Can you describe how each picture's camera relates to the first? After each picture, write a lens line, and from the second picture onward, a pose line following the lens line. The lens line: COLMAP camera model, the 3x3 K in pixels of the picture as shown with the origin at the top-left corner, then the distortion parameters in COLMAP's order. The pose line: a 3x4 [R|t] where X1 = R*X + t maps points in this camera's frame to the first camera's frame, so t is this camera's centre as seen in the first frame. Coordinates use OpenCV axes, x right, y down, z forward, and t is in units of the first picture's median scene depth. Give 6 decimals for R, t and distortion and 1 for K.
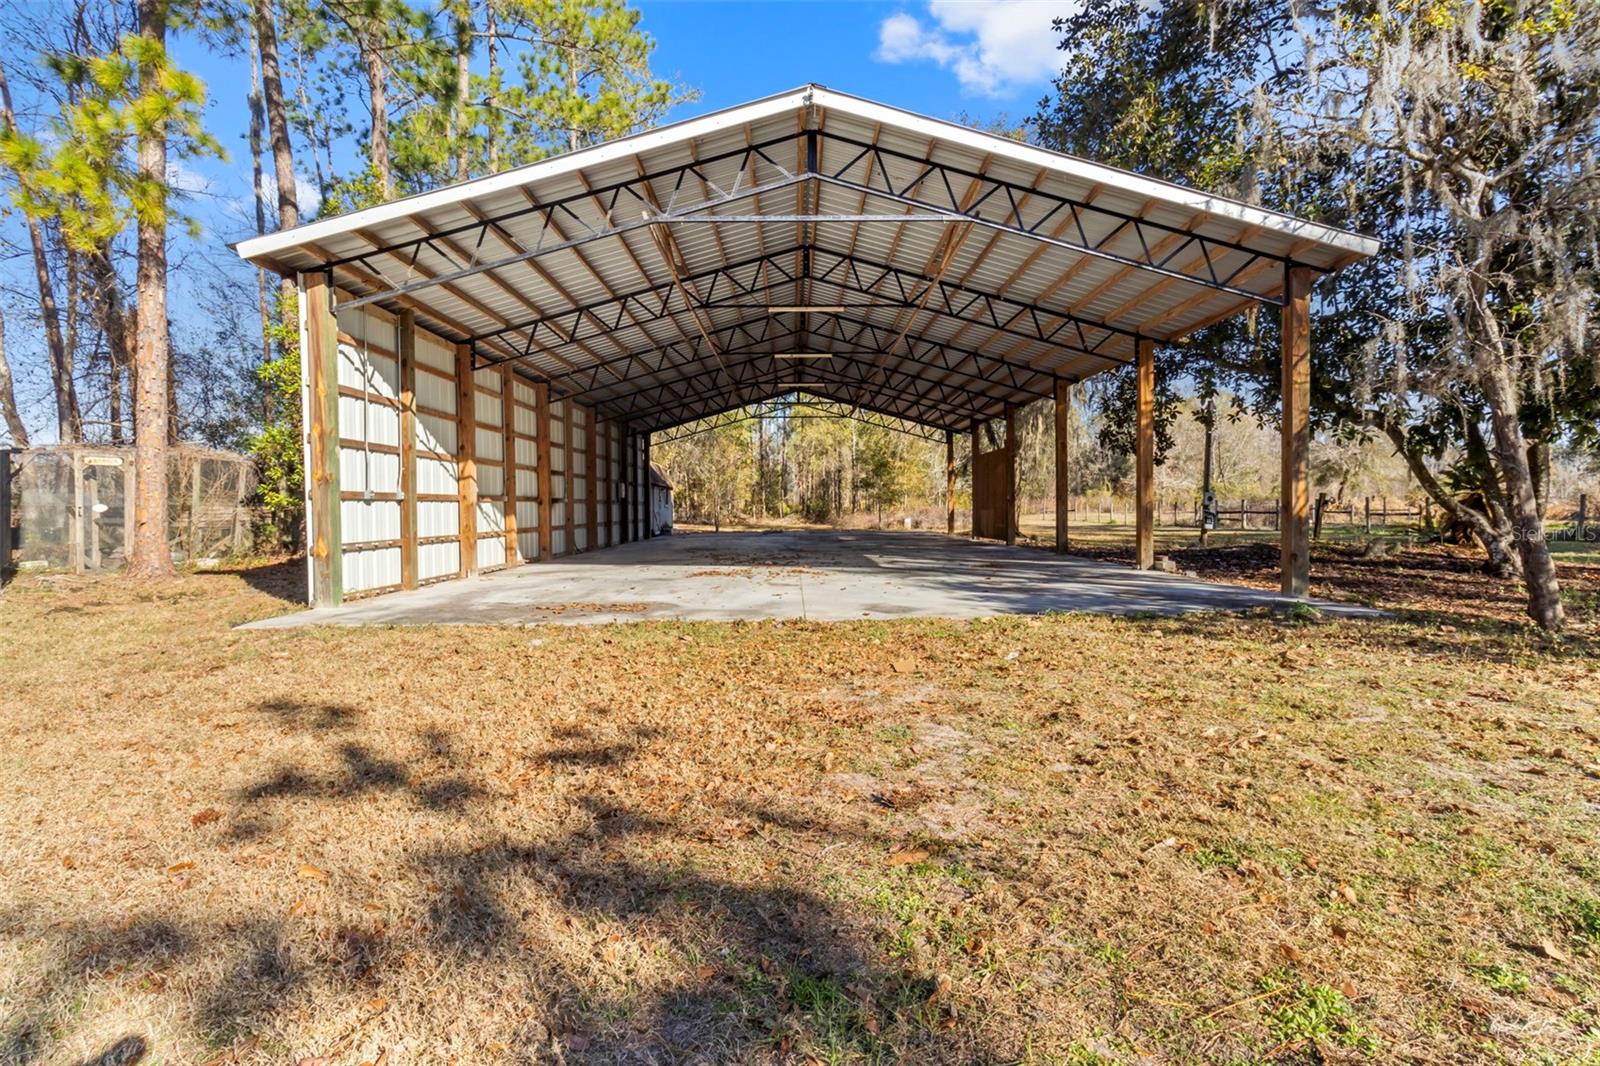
lens RADIAL K [[739.7, 0, 809.1], [0, 739.7, 527.1], [0, 0, 1]] dist [0.004996, 0.000390]
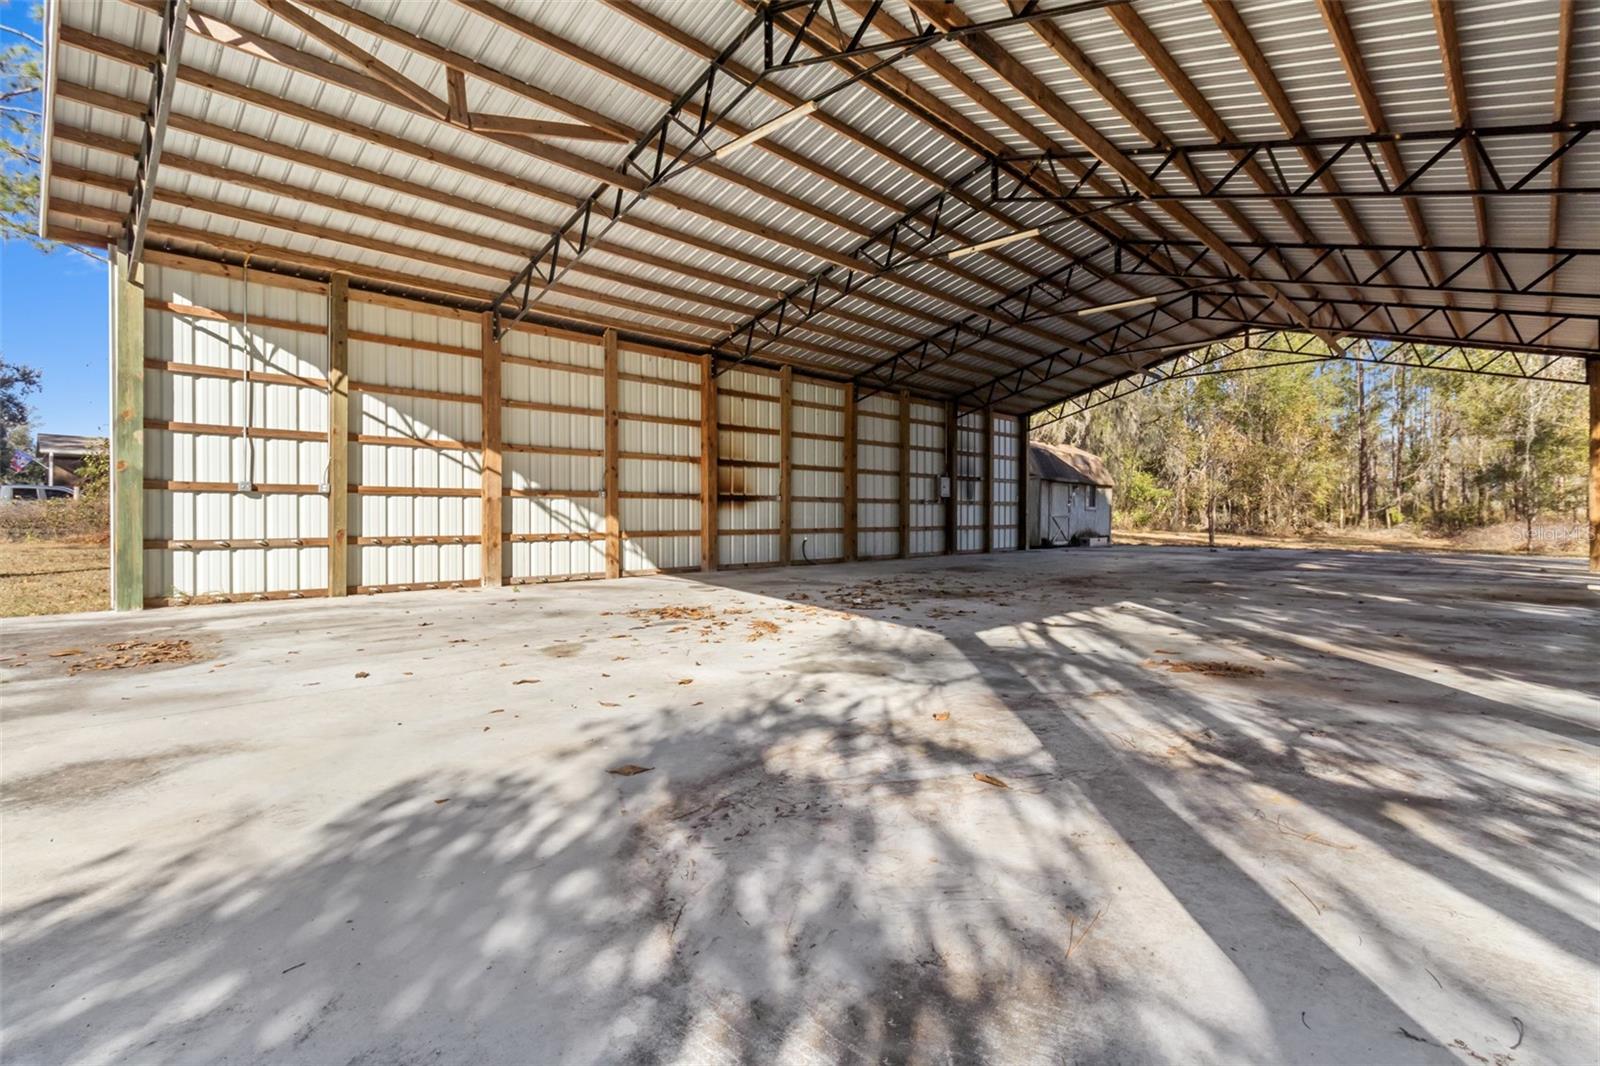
lens RADIAL K [[739.7, 0, 809.1], [0, 739.7, 527.1], [0, 0, 1]] dist [0.004996, 0.000390]
pose [[0.696862, 0.002782, -0.717200, 0.398159], [-0.012502, 0.999888, -0.008269, 0.003262], [0.717096, 0.014729, 0.696818, 0.665328]]
